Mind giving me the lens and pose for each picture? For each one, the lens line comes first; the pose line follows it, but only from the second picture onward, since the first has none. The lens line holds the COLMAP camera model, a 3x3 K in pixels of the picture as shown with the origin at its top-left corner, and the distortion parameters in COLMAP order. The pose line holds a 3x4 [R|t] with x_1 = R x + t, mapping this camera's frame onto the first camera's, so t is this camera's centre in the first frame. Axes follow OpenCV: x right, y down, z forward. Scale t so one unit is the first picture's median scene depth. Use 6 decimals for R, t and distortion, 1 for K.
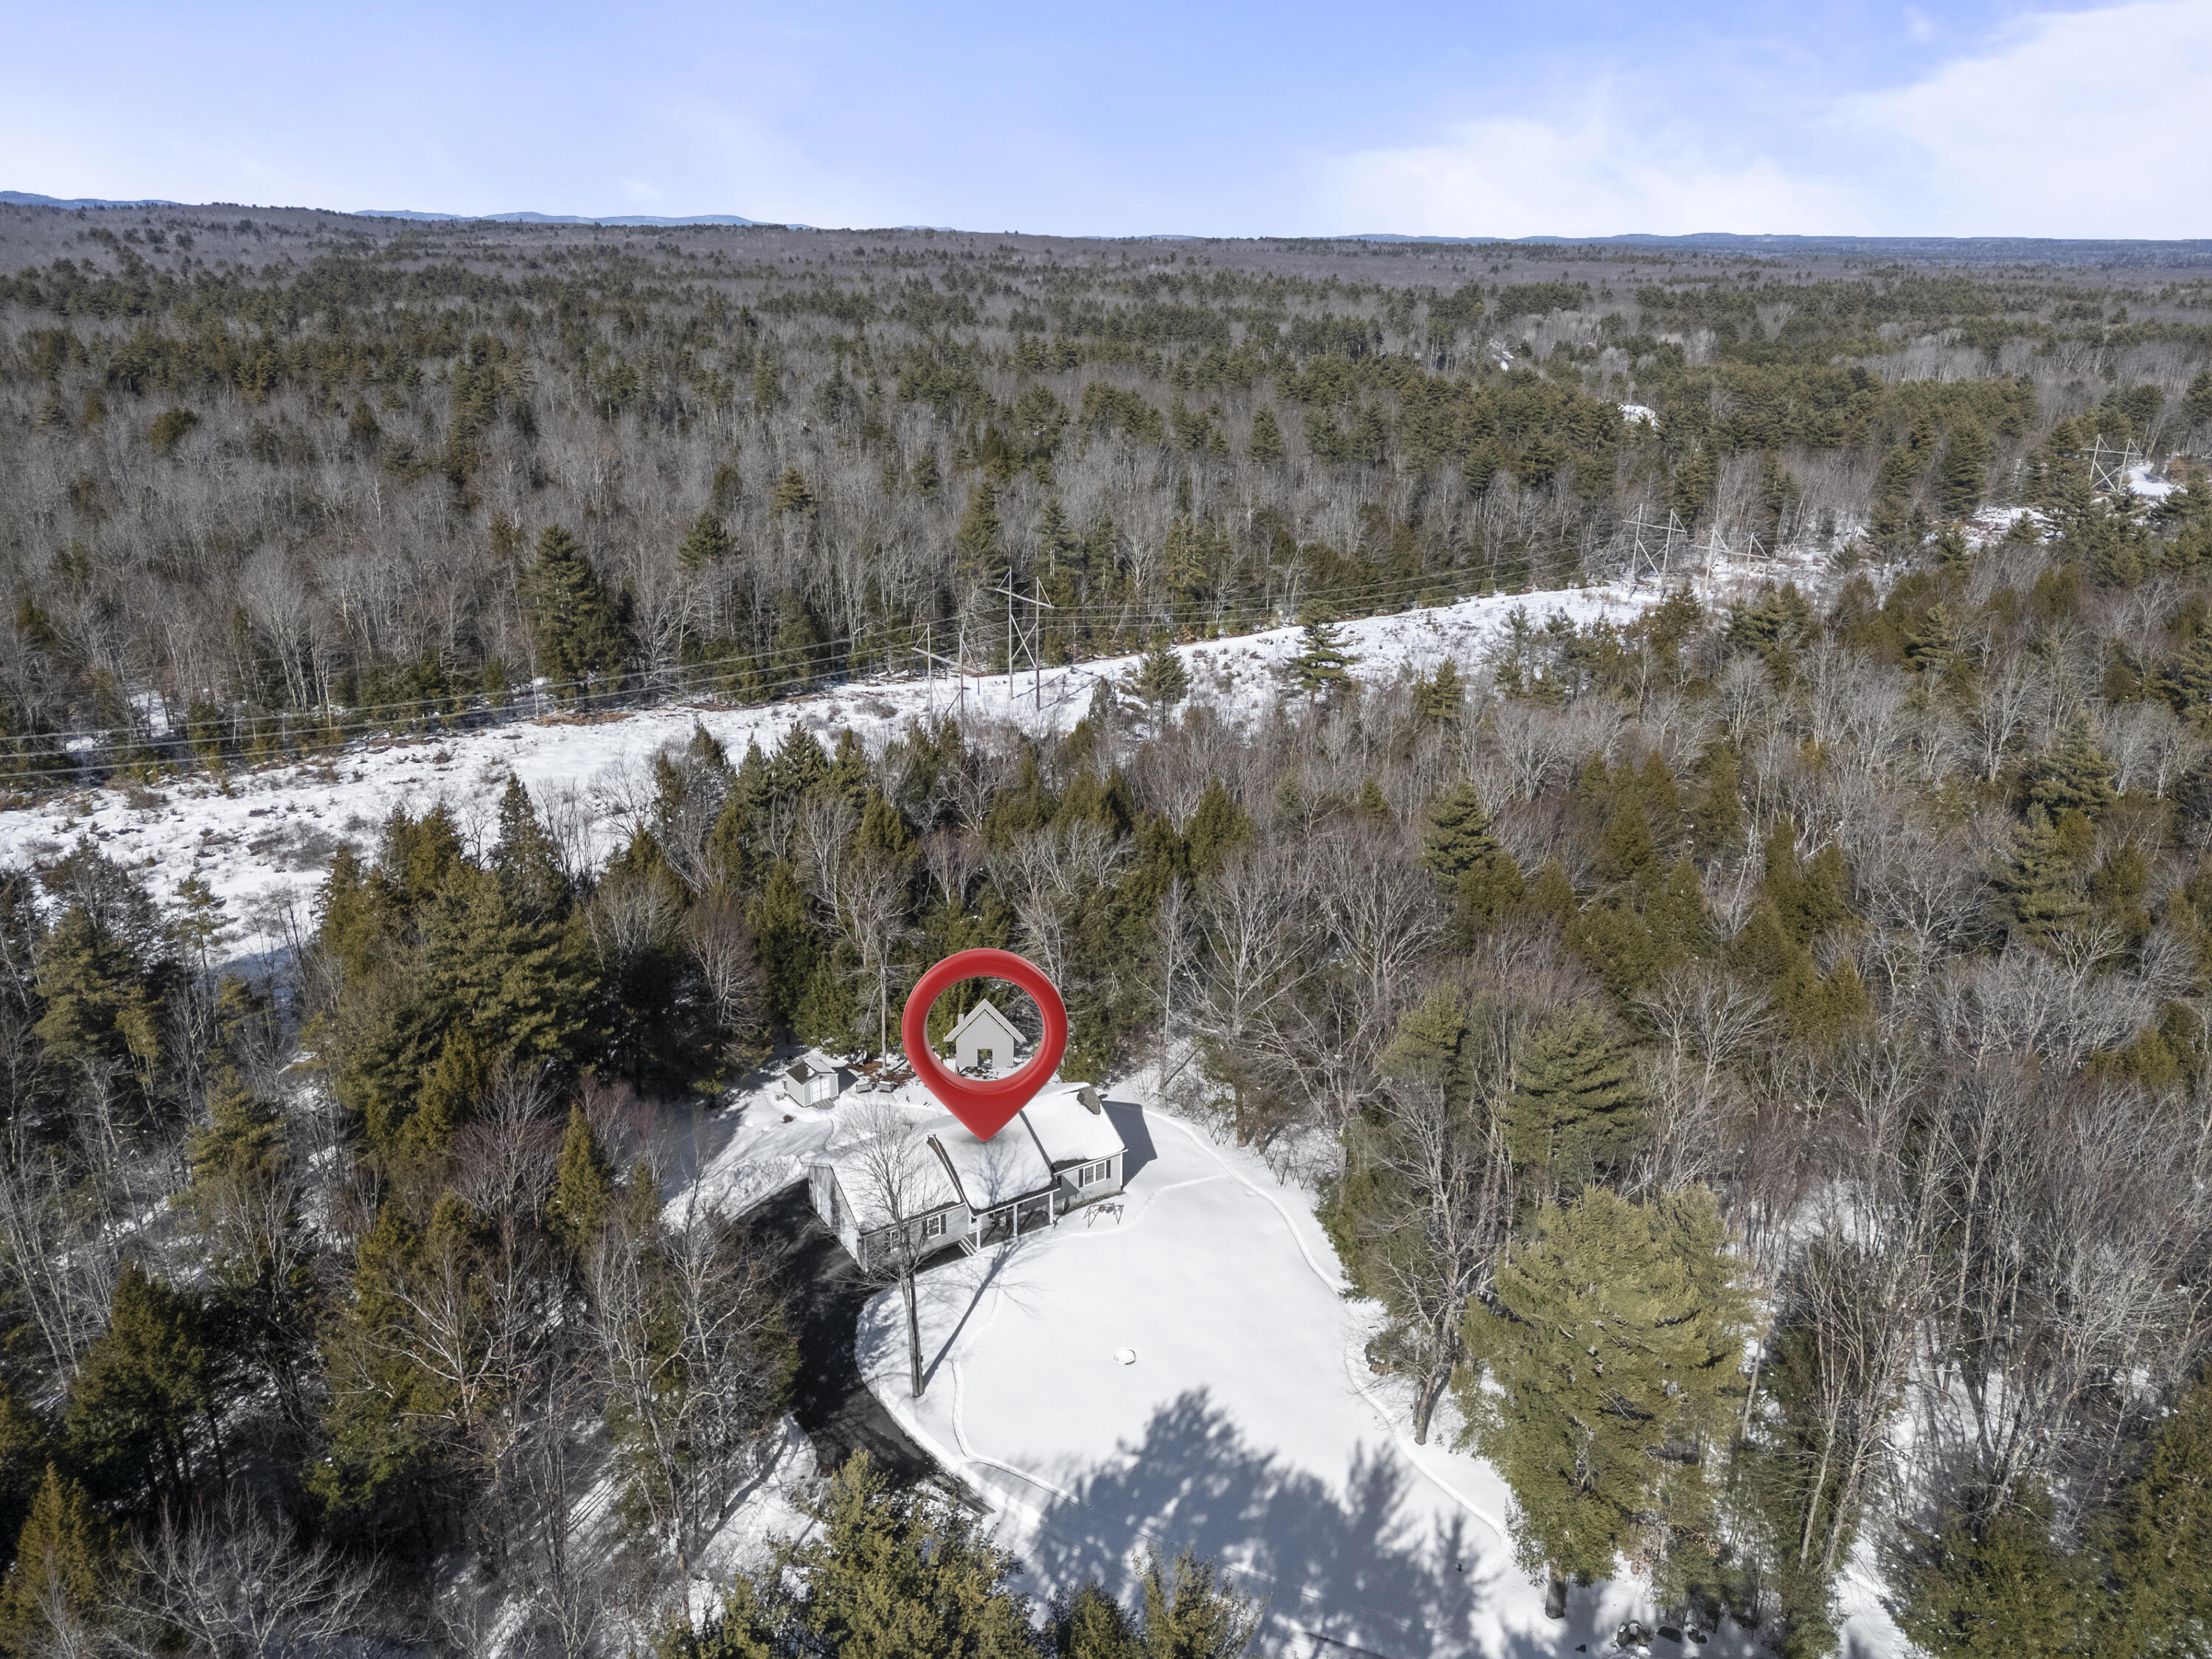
lens RADIAL K [[1629.3, 0, 1106.0], [0, 1629.3, 829.5], [0, 0, 1]] dist [0.076111, -0.062391]
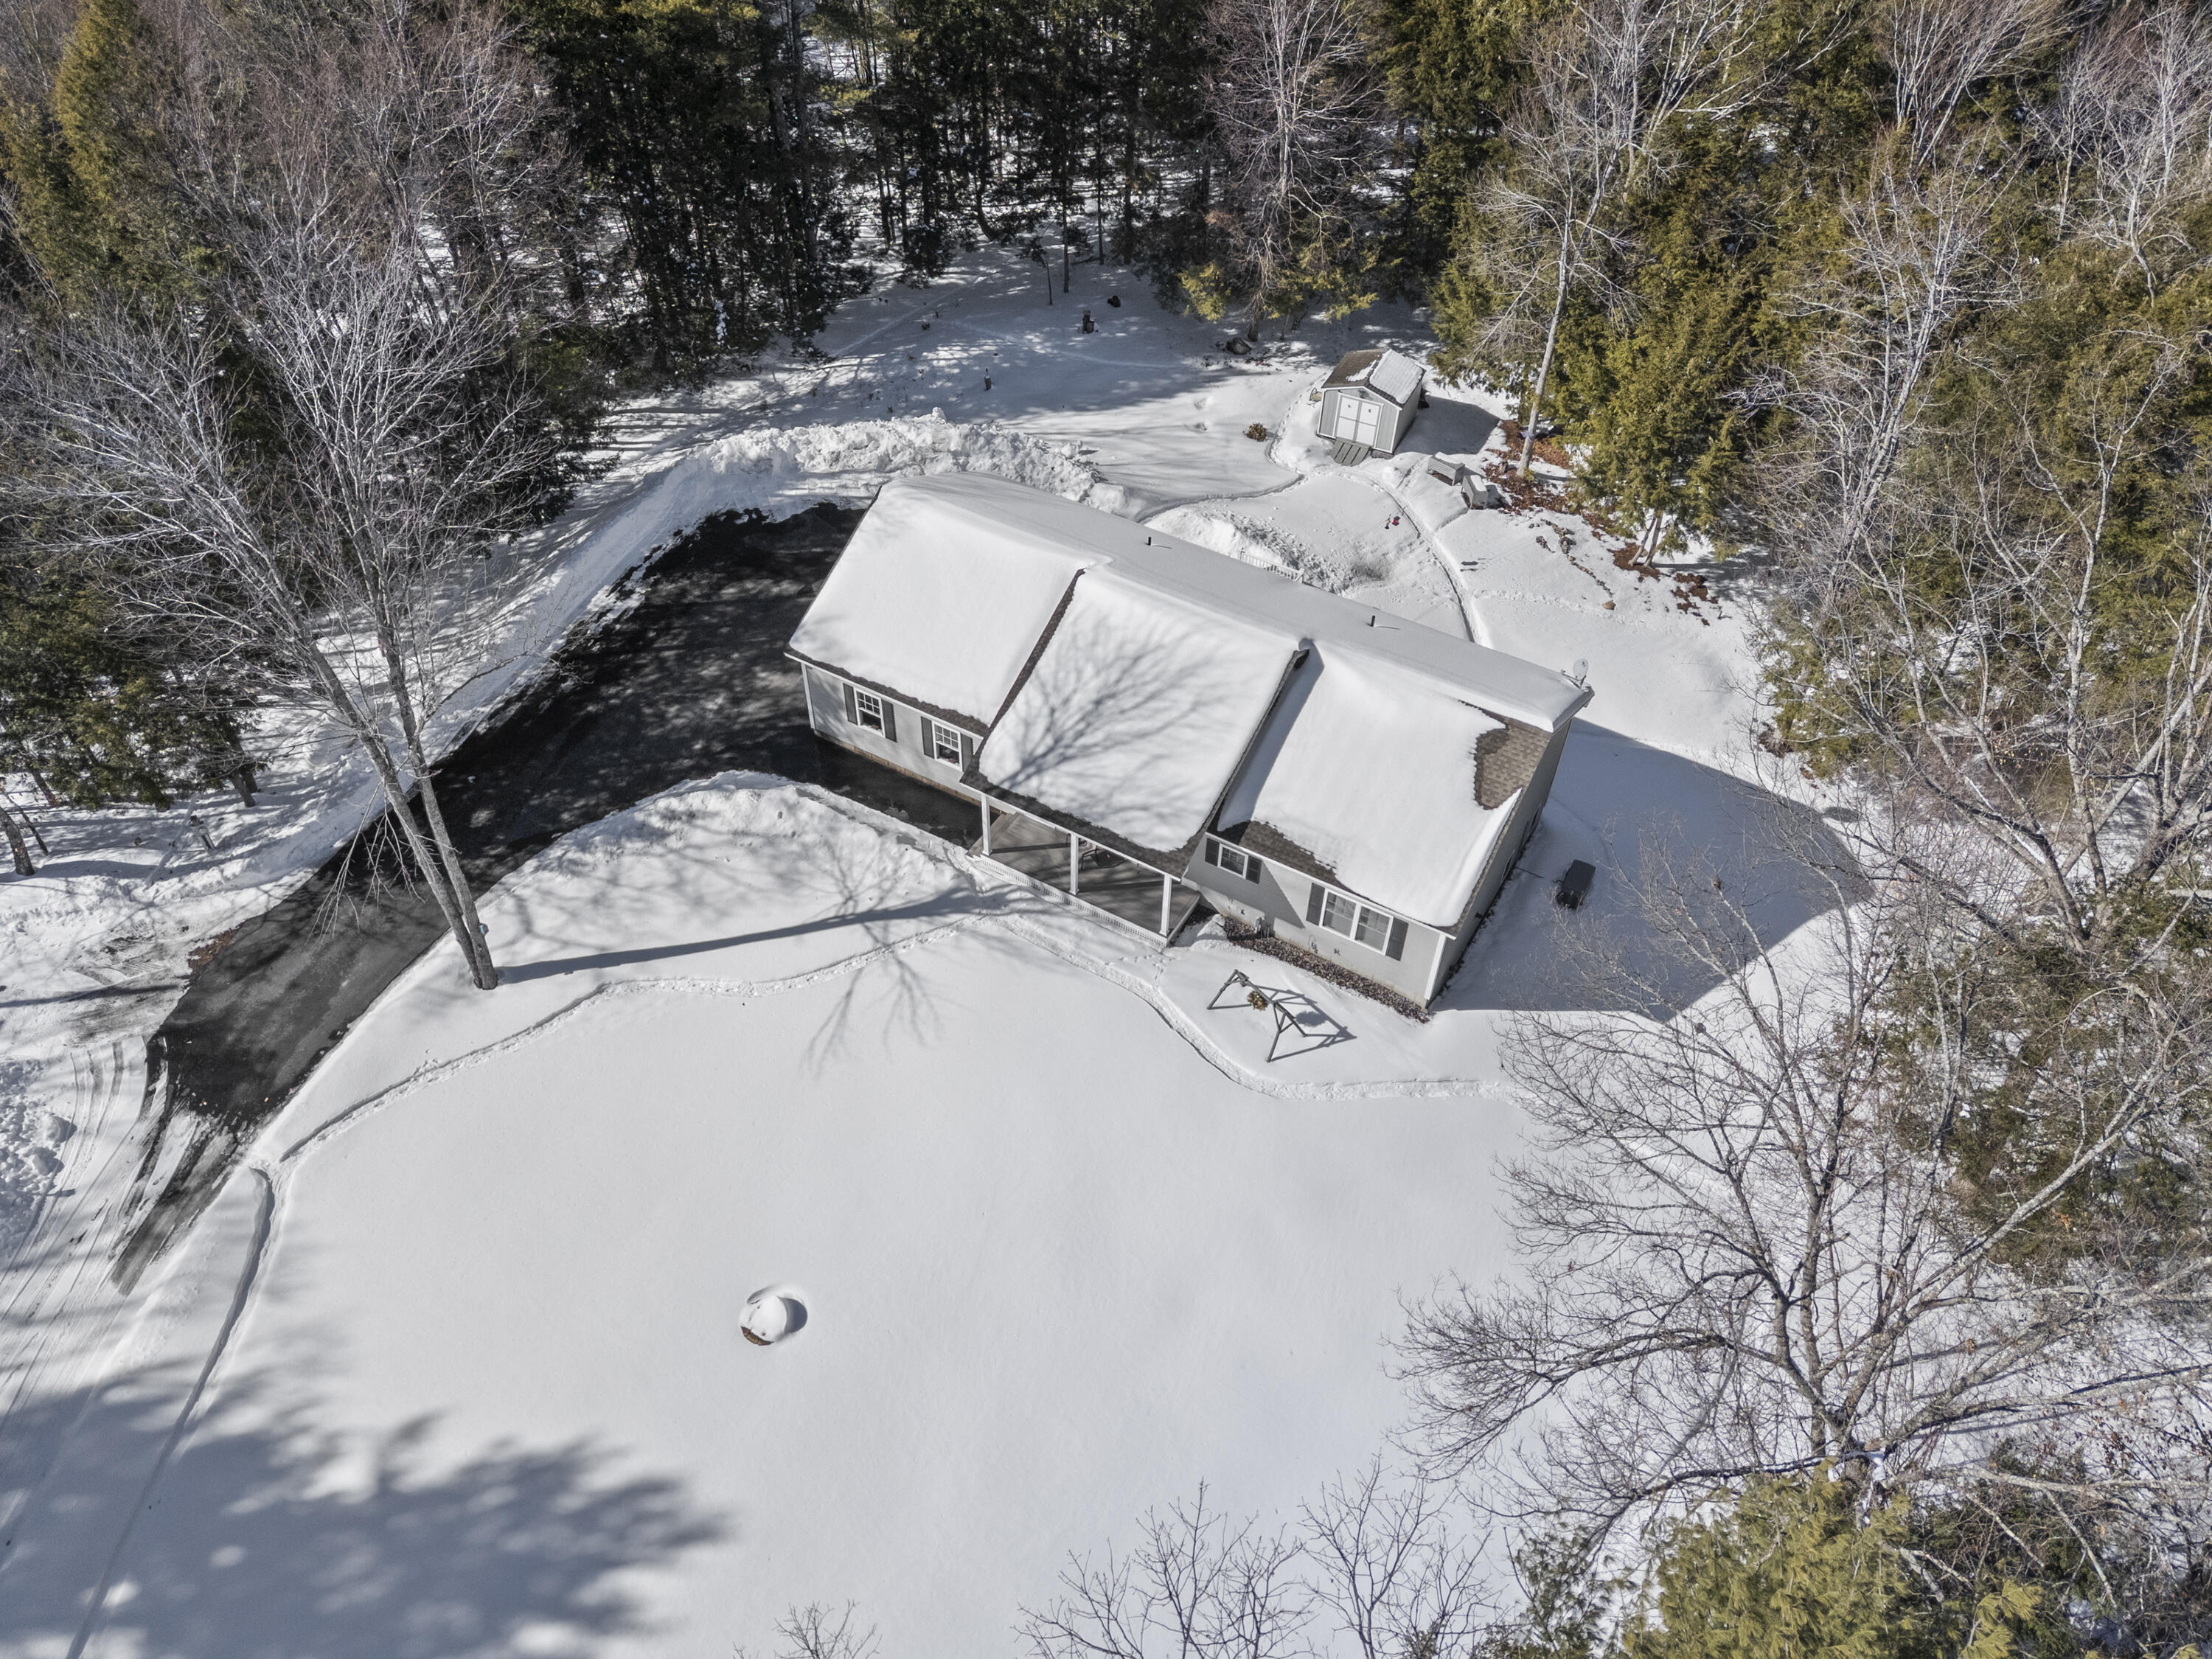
lens RADIAL K [[1629.3, 0, 1106.0], [0, 1629.3, 829.5], [0, 0, 1]] dist [0.076111, -0.062391]
pose [[0.480781, 0.655963, -0.581860, 0.207775], [-0.313302, 0.748296, 0.584718, -0.002124], [0.818957, -0.098823, 0.565281, 0.921486]]
